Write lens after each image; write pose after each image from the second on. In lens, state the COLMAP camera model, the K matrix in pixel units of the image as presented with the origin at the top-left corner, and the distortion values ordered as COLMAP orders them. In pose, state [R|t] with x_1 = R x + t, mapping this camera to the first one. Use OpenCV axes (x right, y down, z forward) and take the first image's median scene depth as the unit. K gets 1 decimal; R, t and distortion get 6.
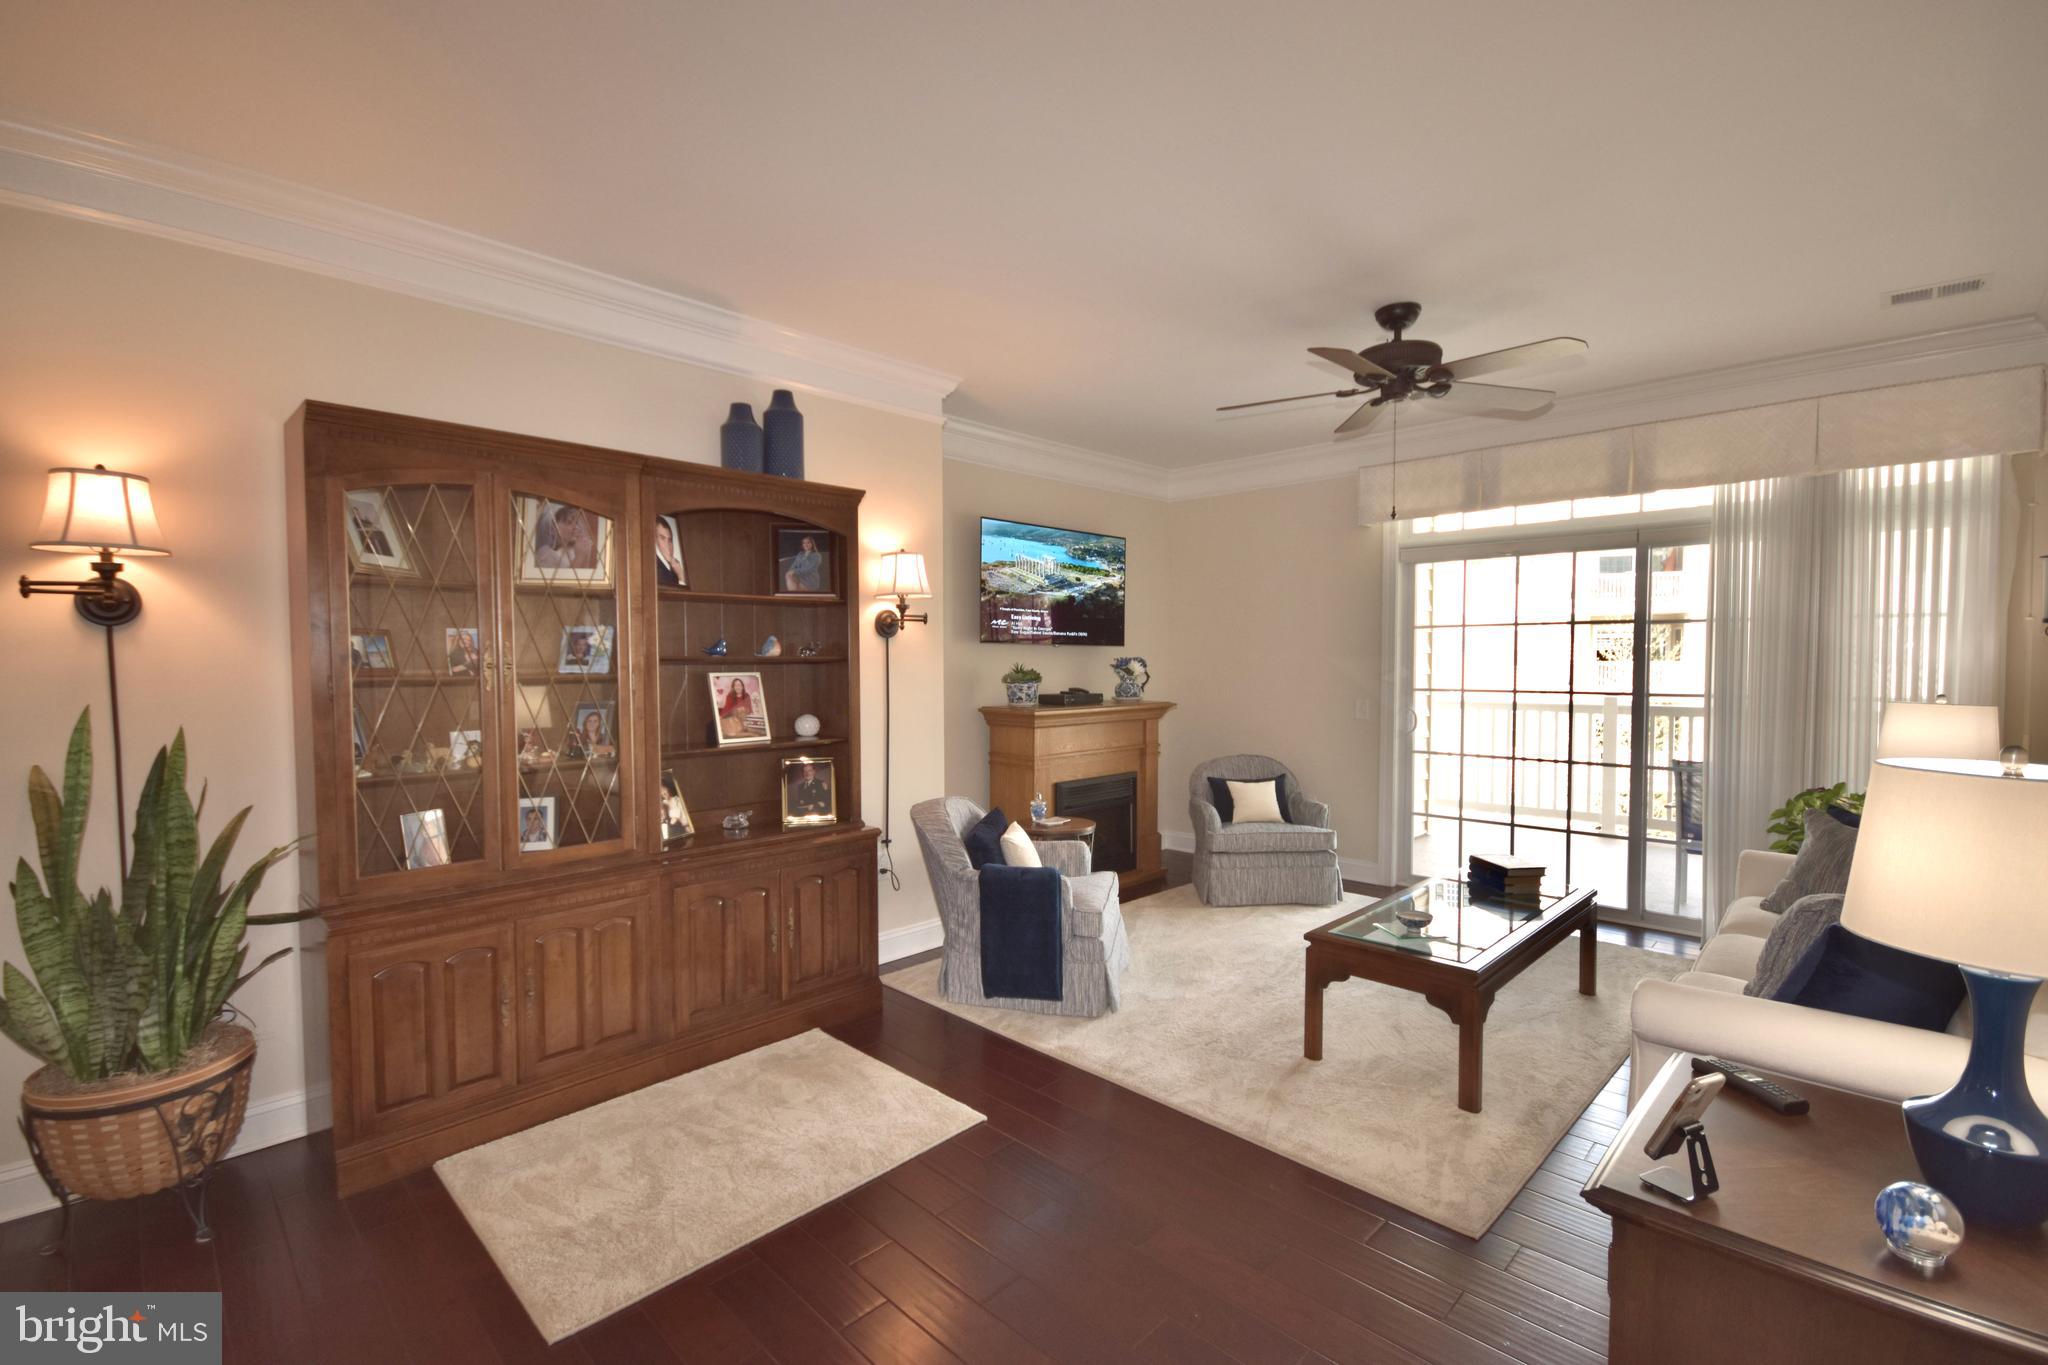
lens RADIAL K [[899.2, 0, 1023.5], [0, 899.2, 696.6], [0, 0, 1]] dist [0.000290, -0.007543]
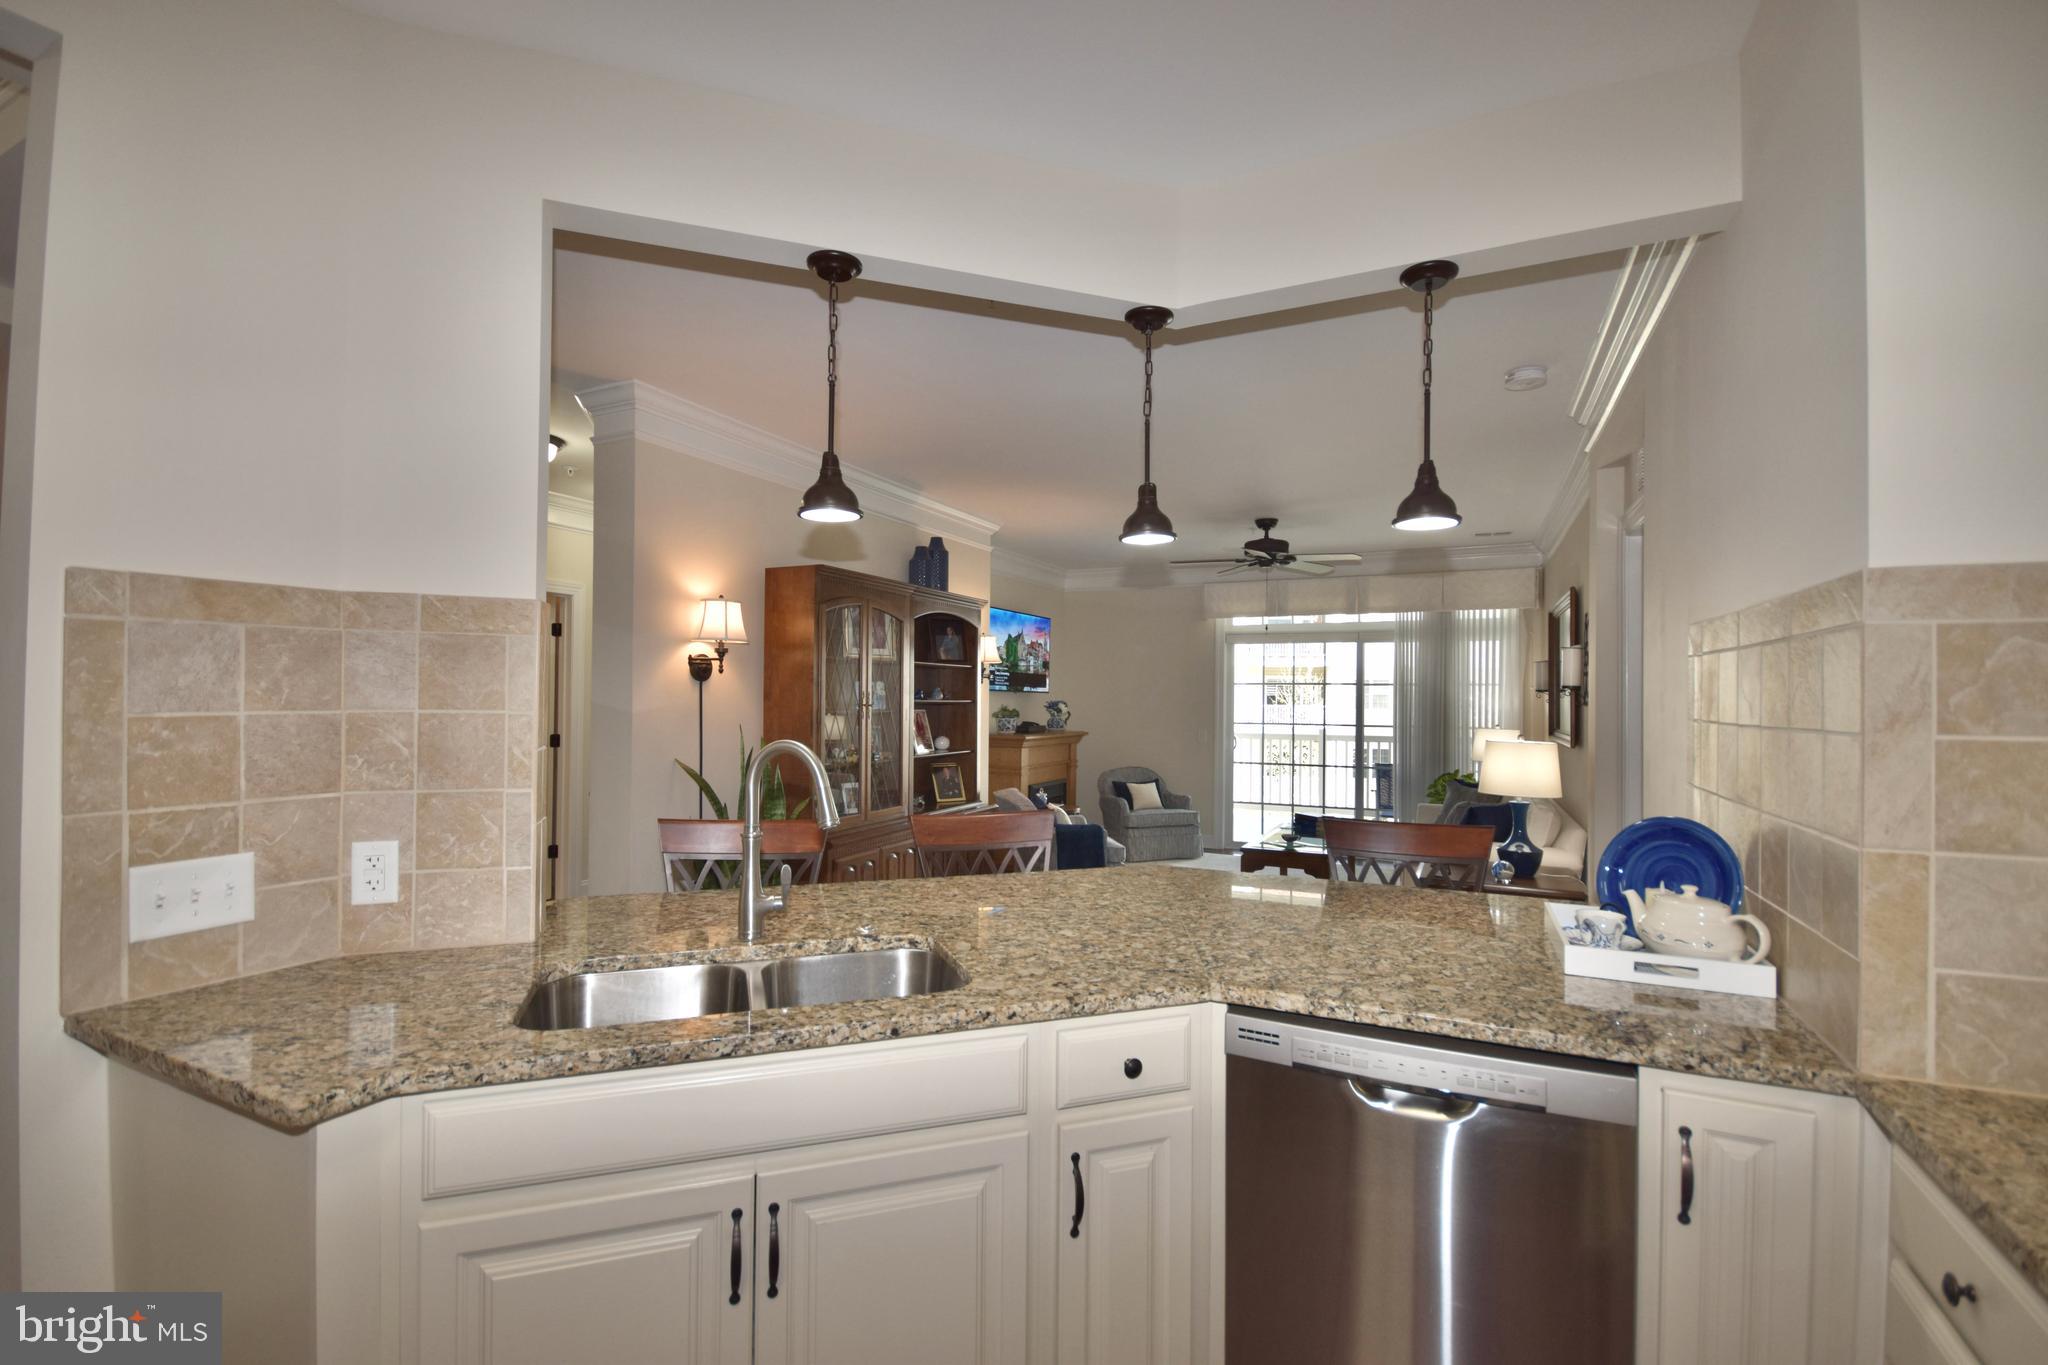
lens RADIAL K [[905.6, 0, 1026.8], [0, 905.6, 692.7], [0, 0, 1]] dist [0.000642, -0.014464]
pose [[0.946756, 0.013440, 0.321672, -0.497256], [0.002152, 0.998842, -0.048067, 0.016905], [-0.321945, 0.046200, 0.945630, -0.463993]]
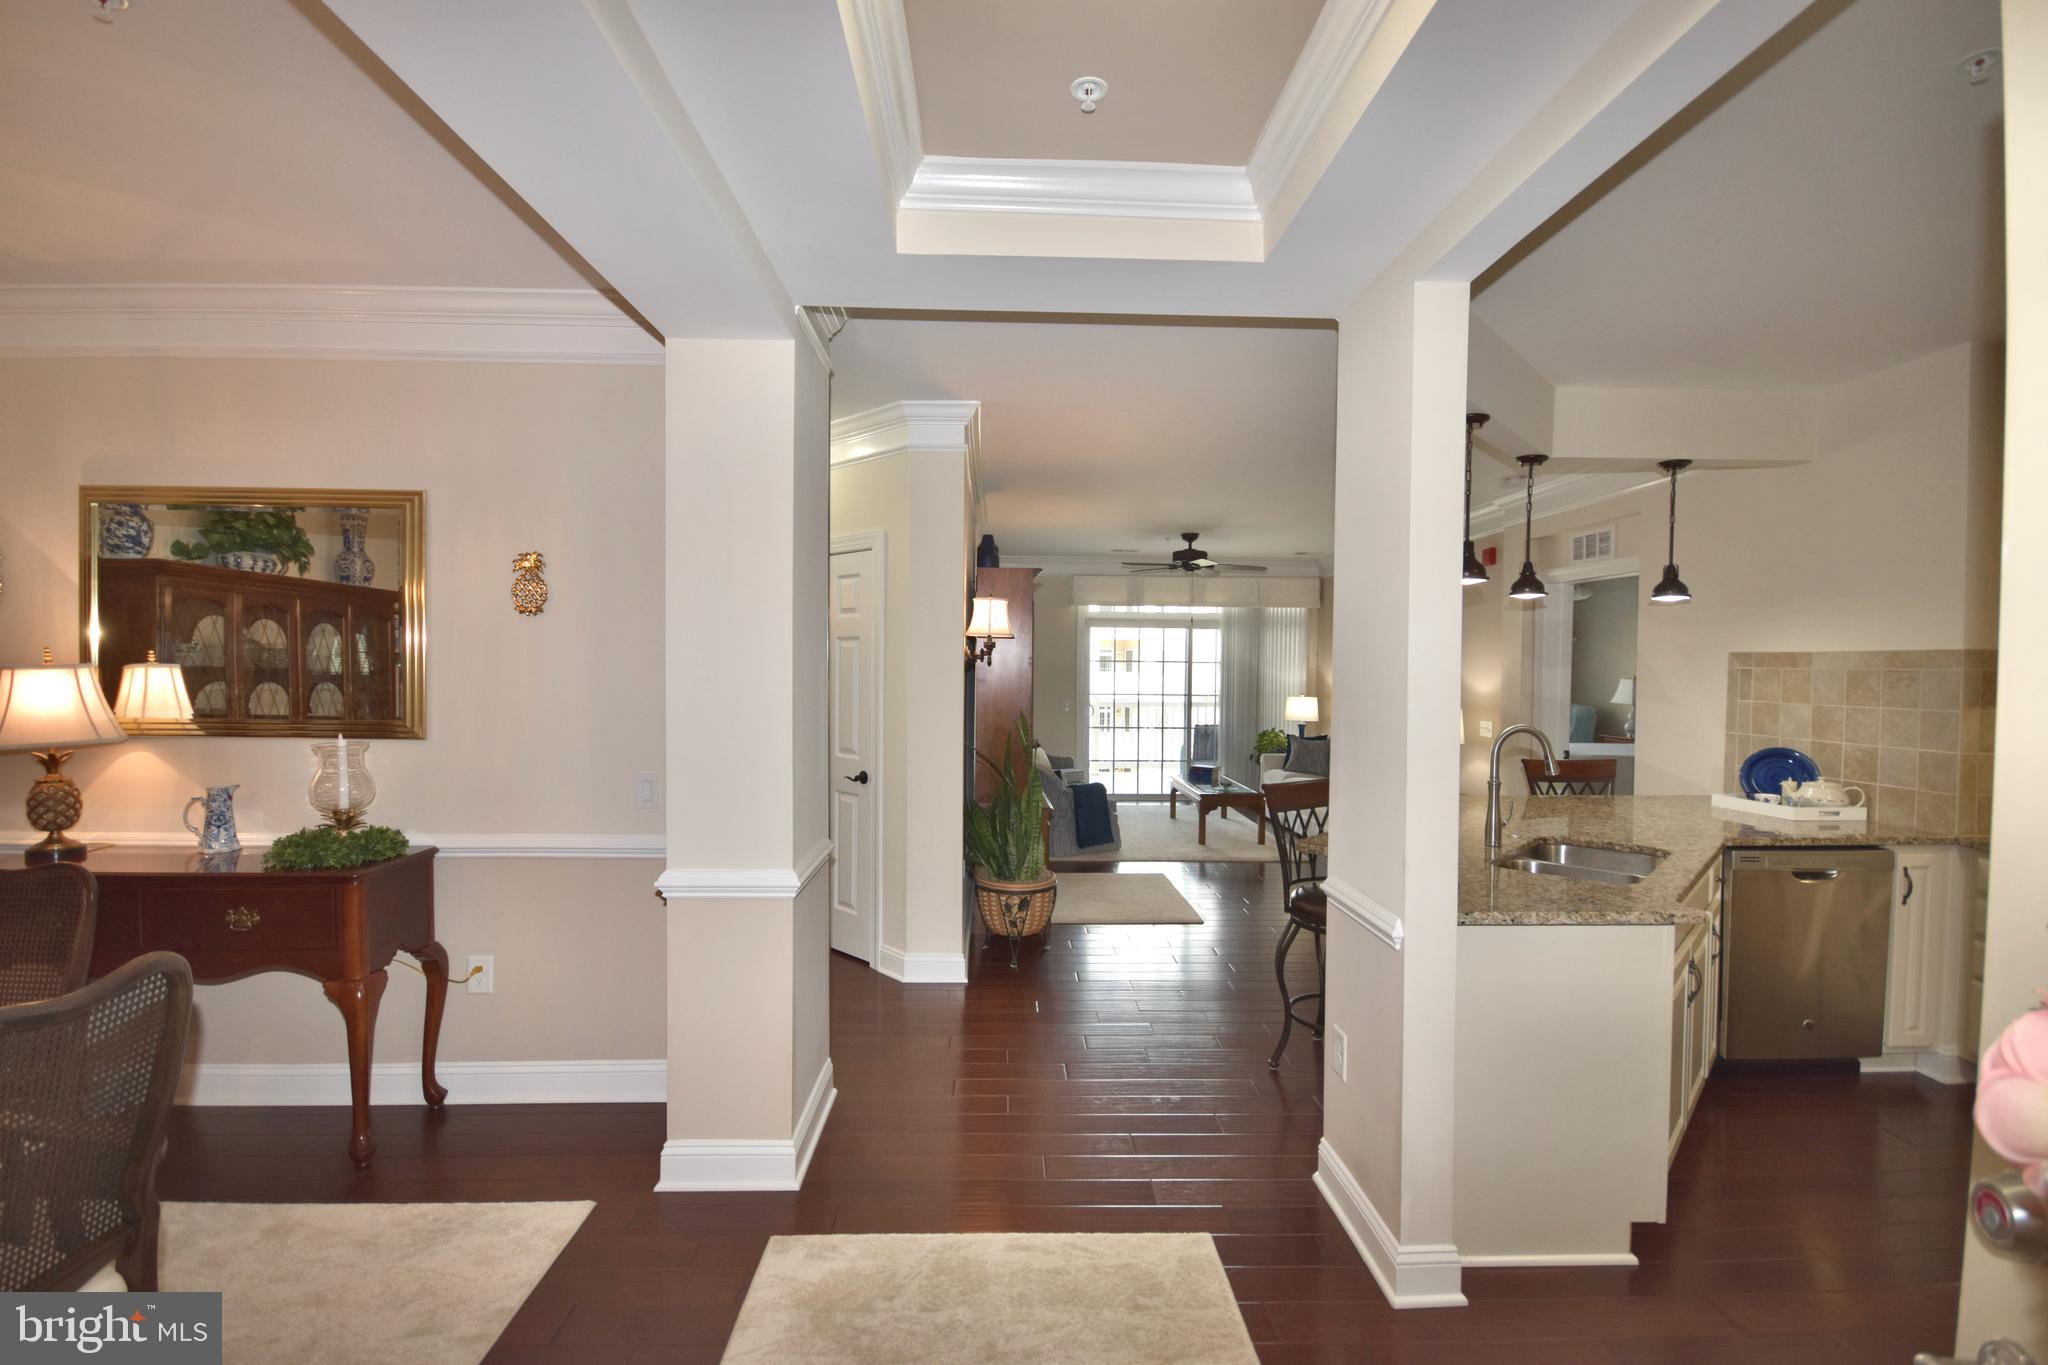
lens RADIAL K [[905.6, 0, 1026.8], [0, 905.6, 692.7], [0, 0, 1]] dist [0.000642, -0.014464]
pose [[0.687484, -0.011094, 0.726115, -1.203194], [0.019383, 0.999807, -0.003077, -0.009071], [-0.725941, 0.016189, 0.687567, -0.241879]]
